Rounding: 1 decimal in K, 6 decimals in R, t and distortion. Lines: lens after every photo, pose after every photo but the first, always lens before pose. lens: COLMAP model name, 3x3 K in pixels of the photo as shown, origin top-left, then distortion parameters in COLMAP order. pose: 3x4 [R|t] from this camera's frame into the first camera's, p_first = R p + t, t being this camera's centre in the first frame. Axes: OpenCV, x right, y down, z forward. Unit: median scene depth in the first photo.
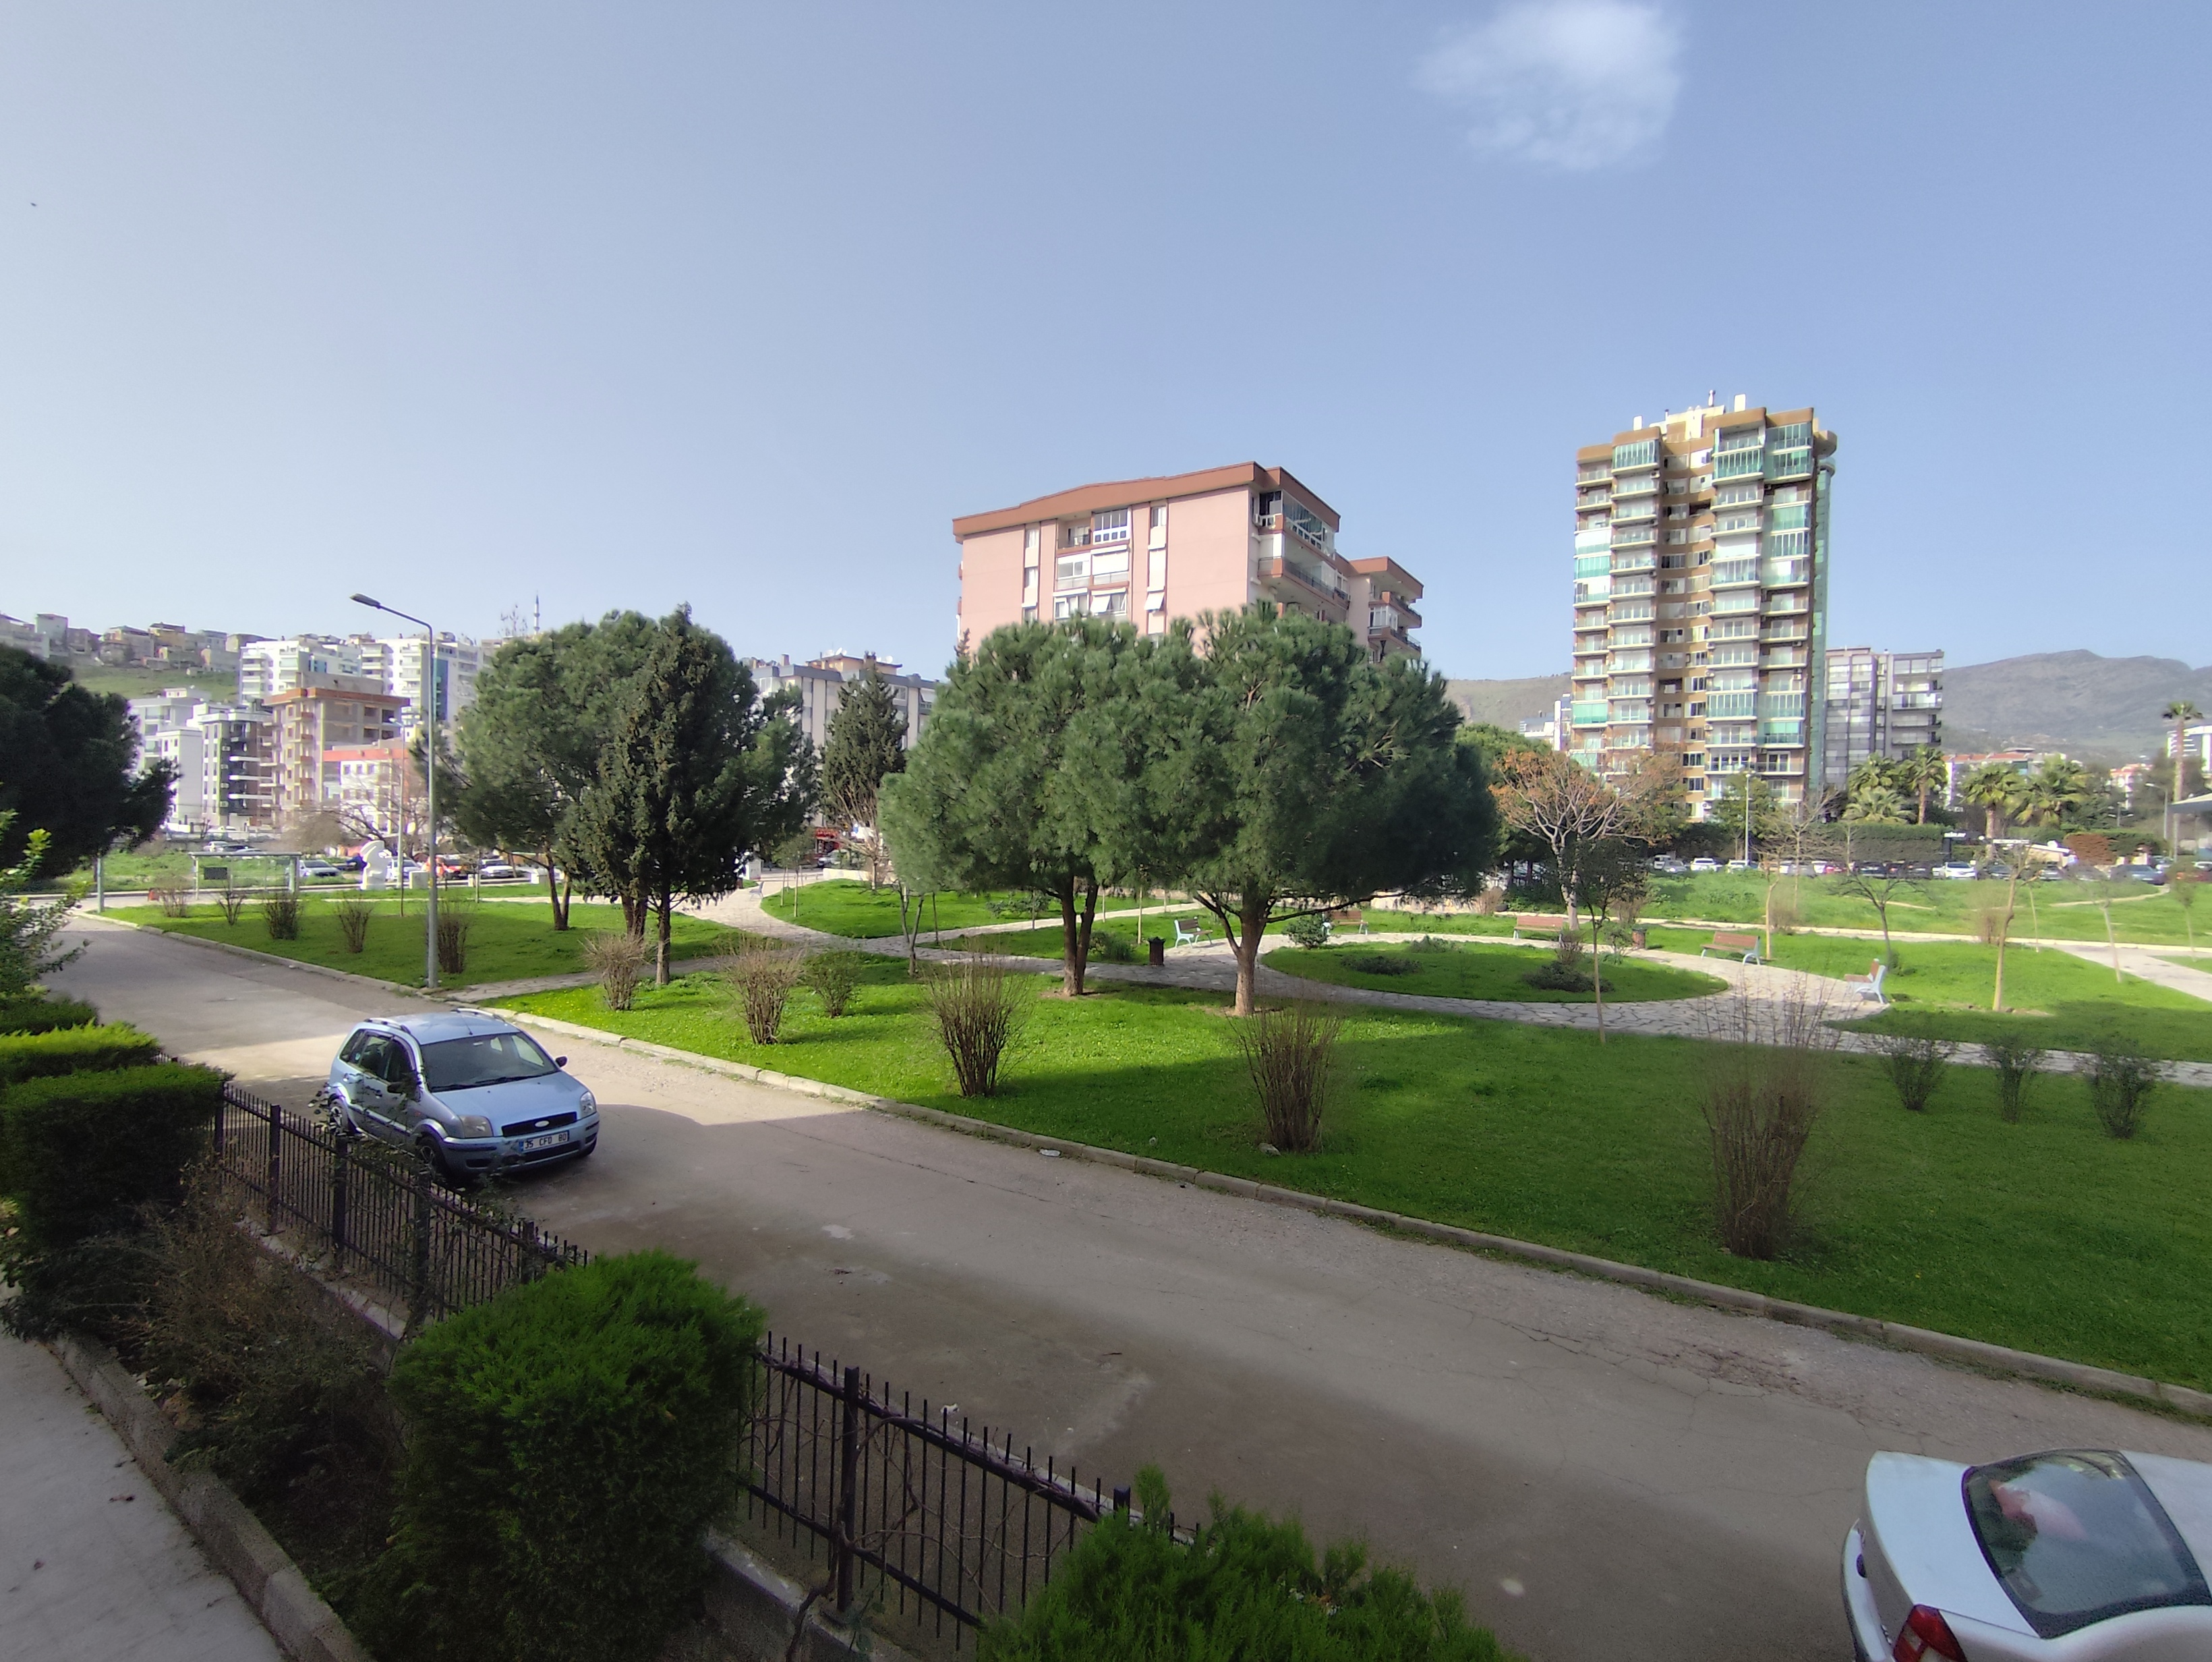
lens RADIAL K [[1000.9, 0, 1099.3], [0, 1000.9, 831.6], [0, 0, 1]] dist [-0.041750, 0.026115]
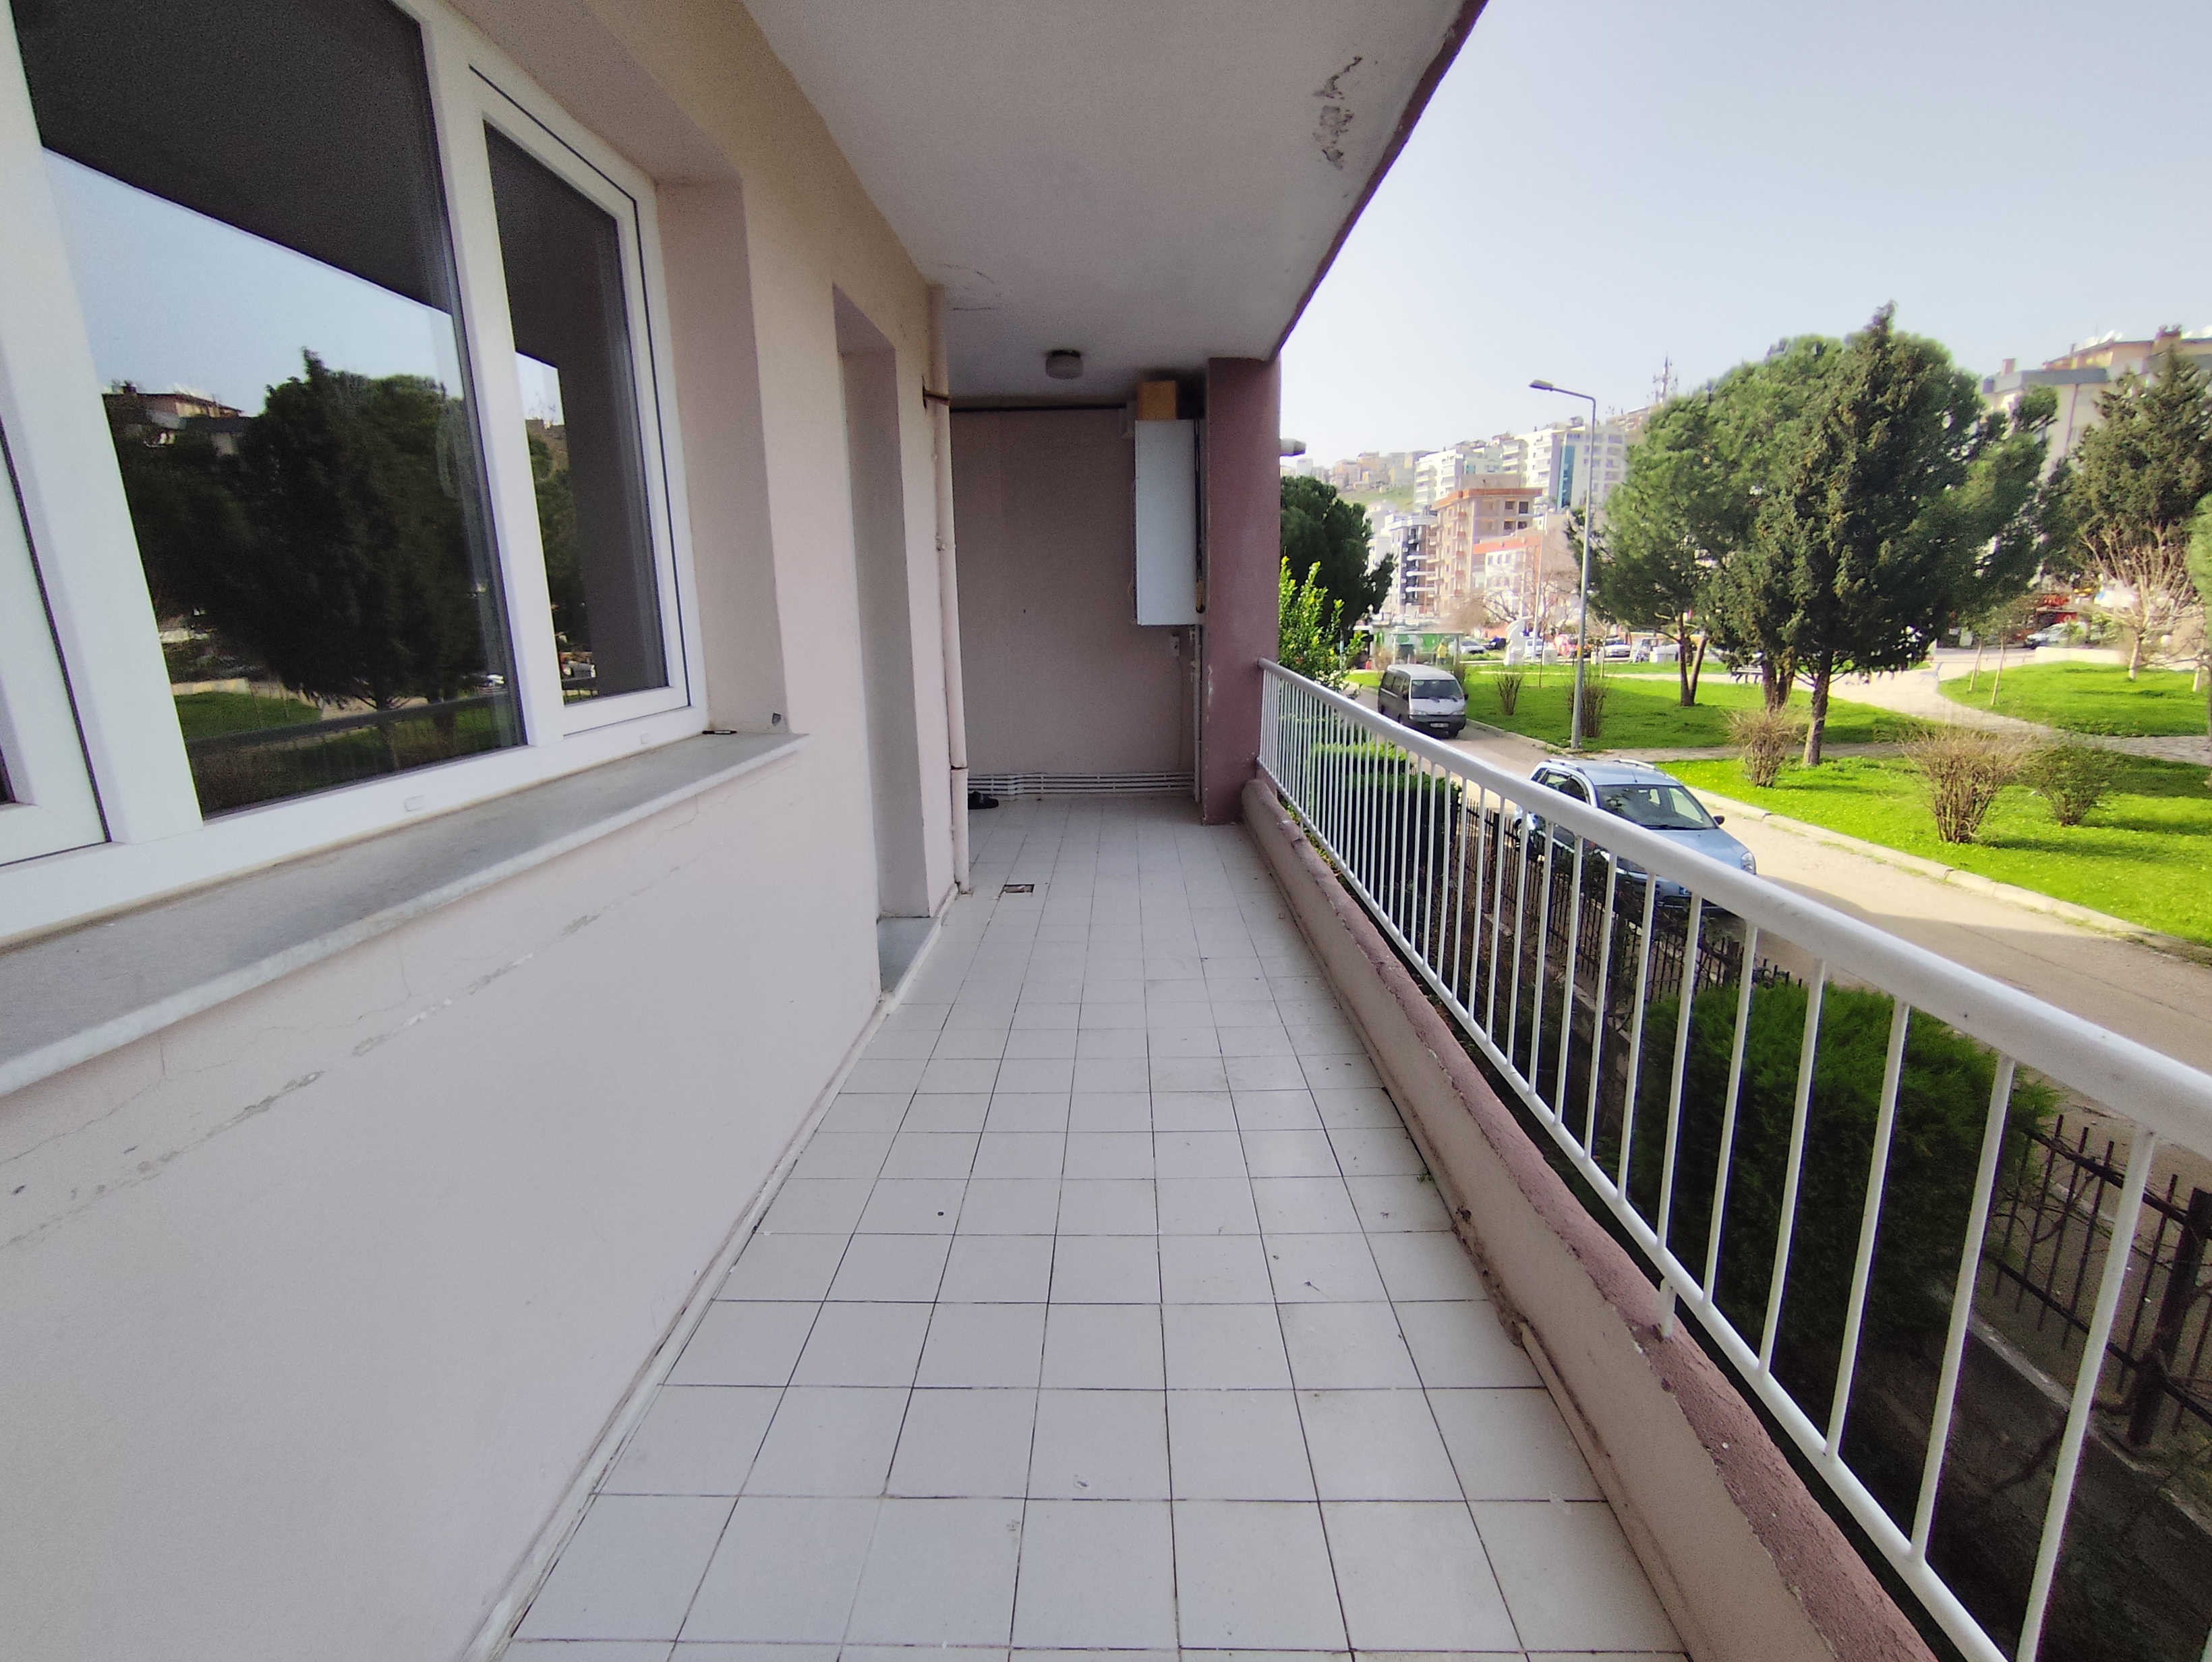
lens RADIAL K [[991.6, 0, 1098.5], [0, 991.6, 833.4], [0, 0, 1]] dist [-0.015776, 0.009084]
pose [[0.529758, 0.155612, -0.833752, -0.010571], [0.028455, 0.979211, 0.200841, 0.006925], [0.847672, -0.130122, 0.514316, -0.014485]]
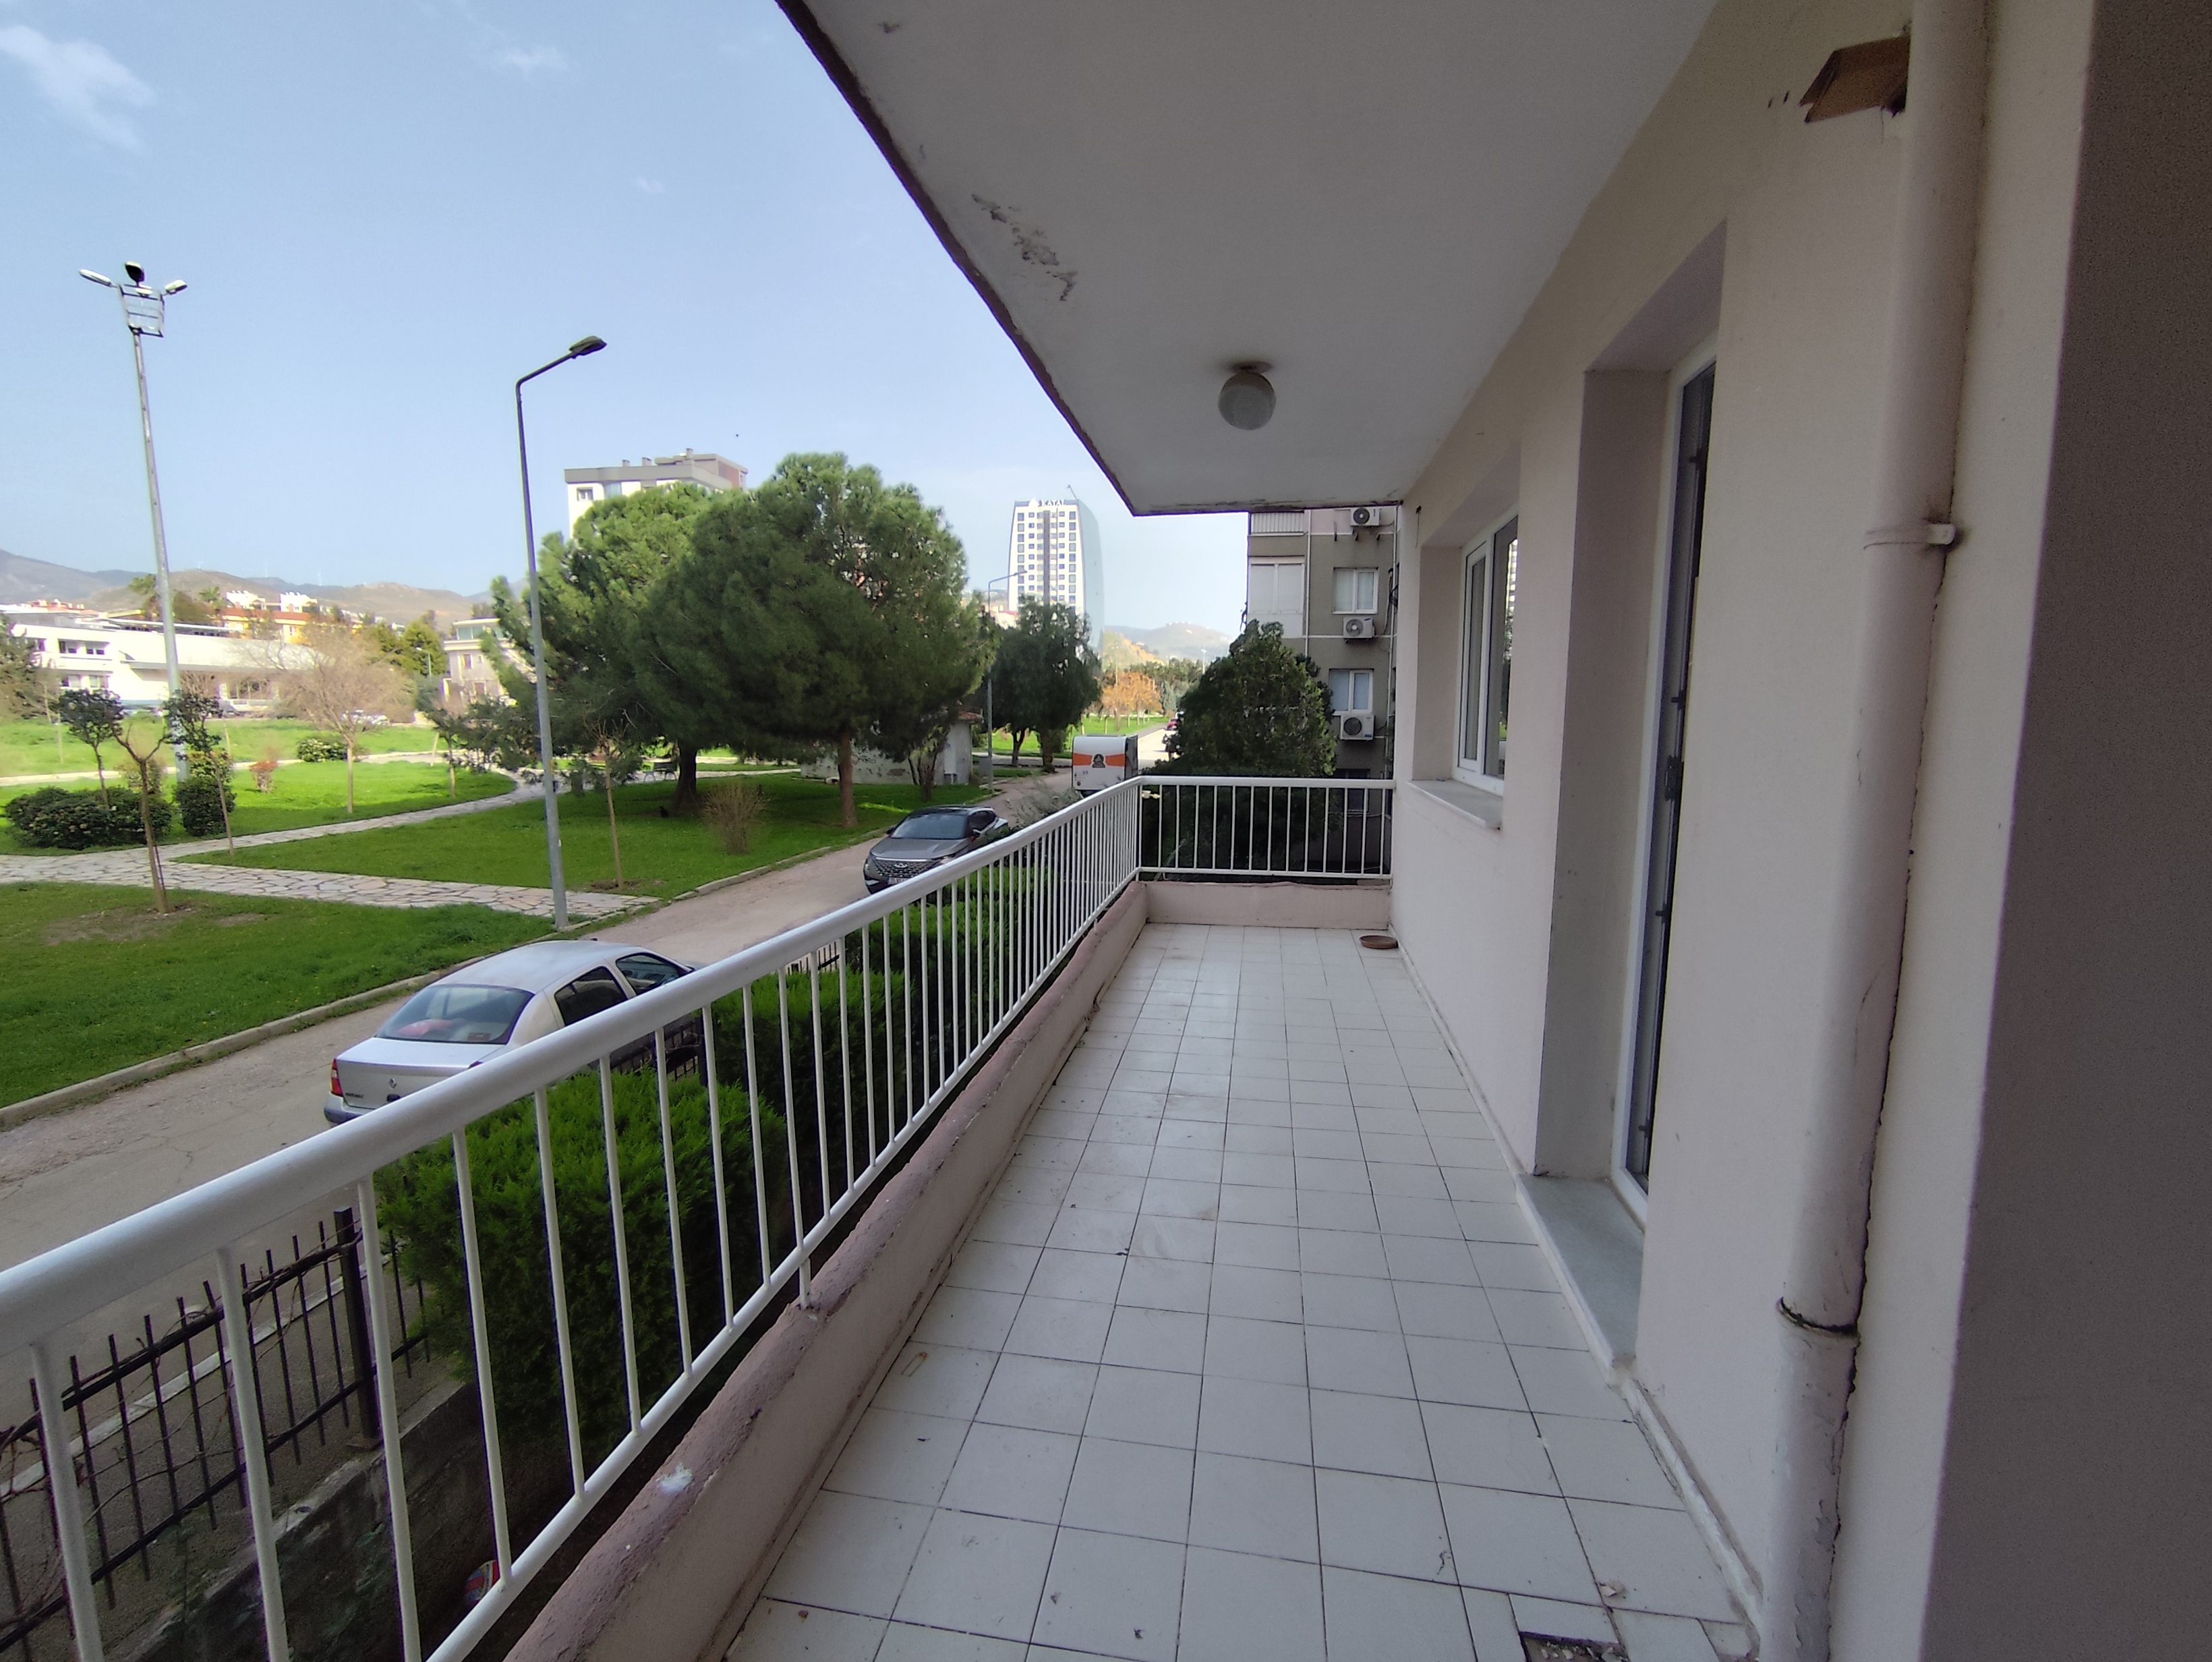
lens RADIAL K [[991.6, 0, 1098.5], [0, 991.6, 833.4], [0, 0, 1]] dist [-0.015776, 0.009084]
pose [[-0.402947, -0.136732, 0.904952, -0.109044], [-0.010874, 0.989423, 0.144653, 0.003037], [-0.915159, 0.048447, -0.400172, 0.049500]]
